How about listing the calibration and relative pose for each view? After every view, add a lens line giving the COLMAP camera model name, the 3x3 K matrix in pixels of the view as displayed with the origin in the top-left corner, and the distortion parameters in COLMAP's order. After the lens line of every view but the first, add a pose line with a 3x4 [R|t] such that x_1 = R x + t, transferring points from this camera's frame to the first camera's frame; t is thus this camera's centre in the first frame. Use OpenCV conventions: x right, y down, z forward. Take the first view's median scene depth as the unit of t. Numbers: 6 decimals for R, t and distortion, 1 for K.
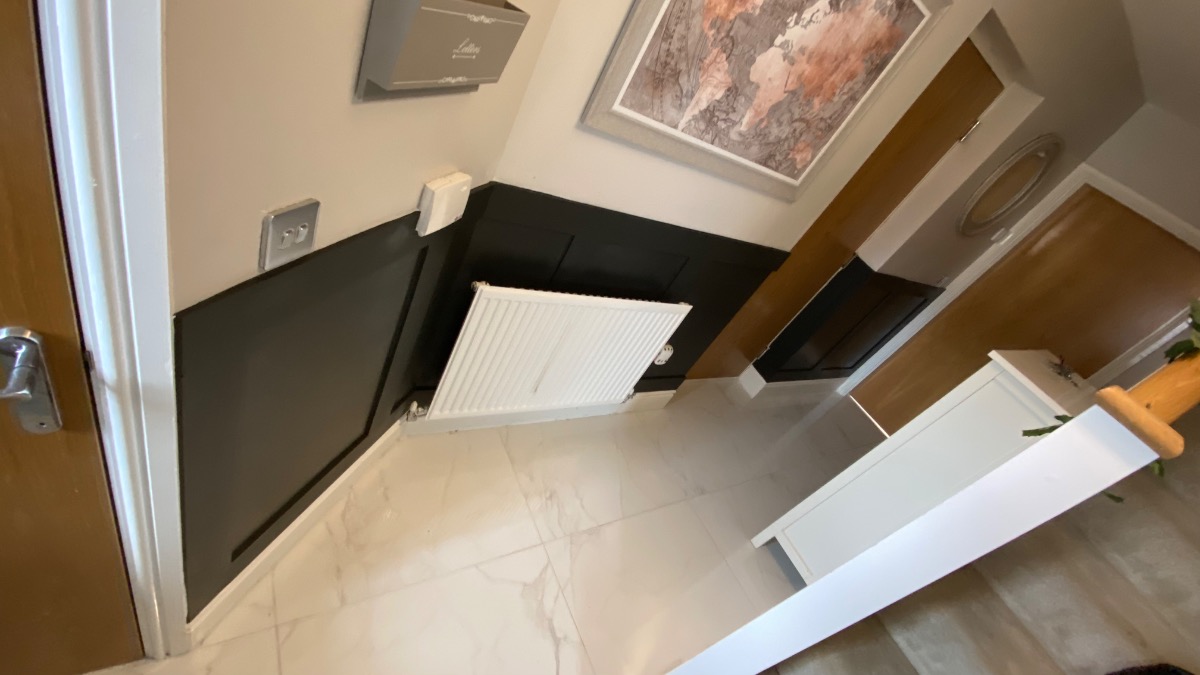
lens RADIAL K [[485.9, 0, 591.9], [0, 485.9, 334.4], [0, 0, 1]] dist [0.012772, -0.001055]
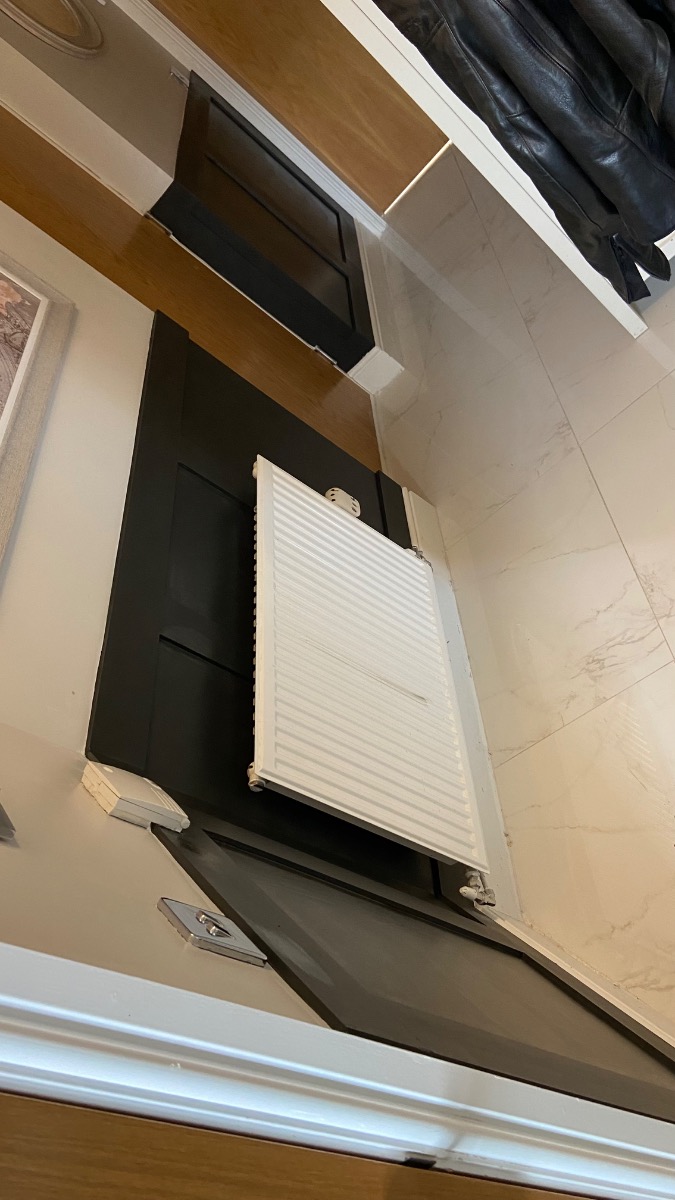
lens RADIAL K [[916.1, 0, 337.1], [0, 916.1, 606.2], [0, 0, 1]] dist [0.034868, -0.029139]
pose [[-0.090611, -0.990646, 0.102034, -0.159450], [0.995715, -0.088218, 0.027739, -0.012986], [-0.018478, 0.104111, 0.994394, -0.174412]]
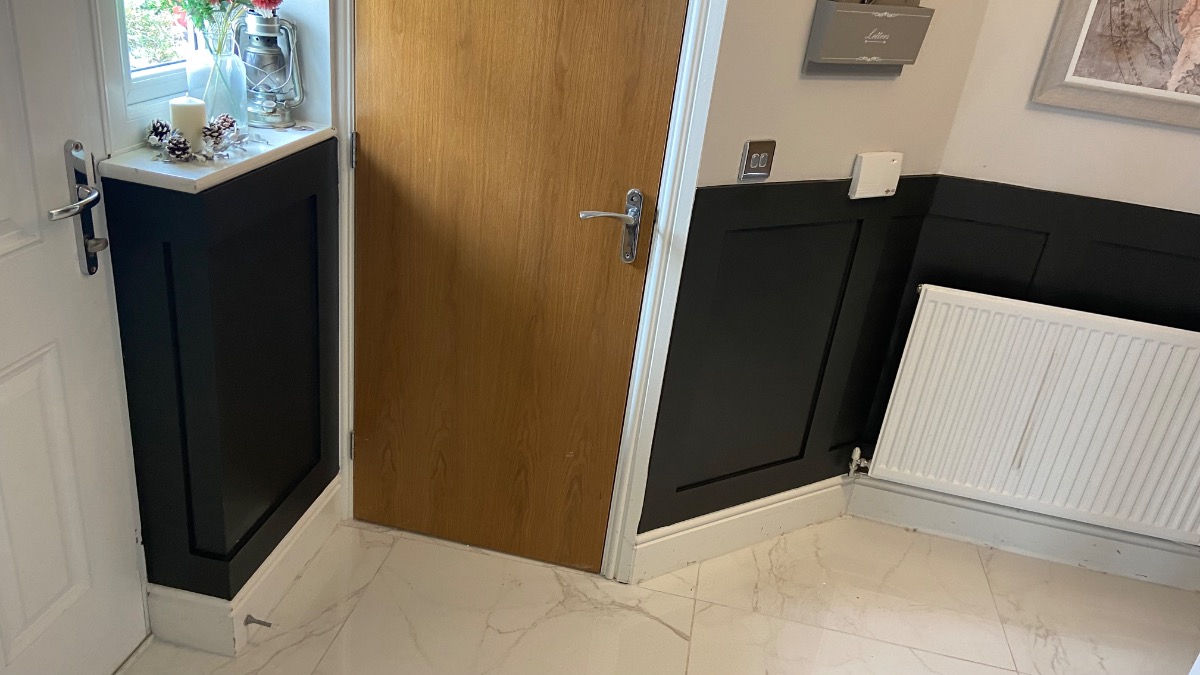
lens RADIAL K [[916.1, 0, 594.1], [0, 916.1, 332.3], [0, 0, 1]] dist [0.034868, -0.029139]
pose [[0.746694, -0.076299, -0.660777, 0.494756], [-0.195370, 0.924427, -0.327515, 0.746270], [0.635829, 0.373649, 0.675357, -0.617327]]
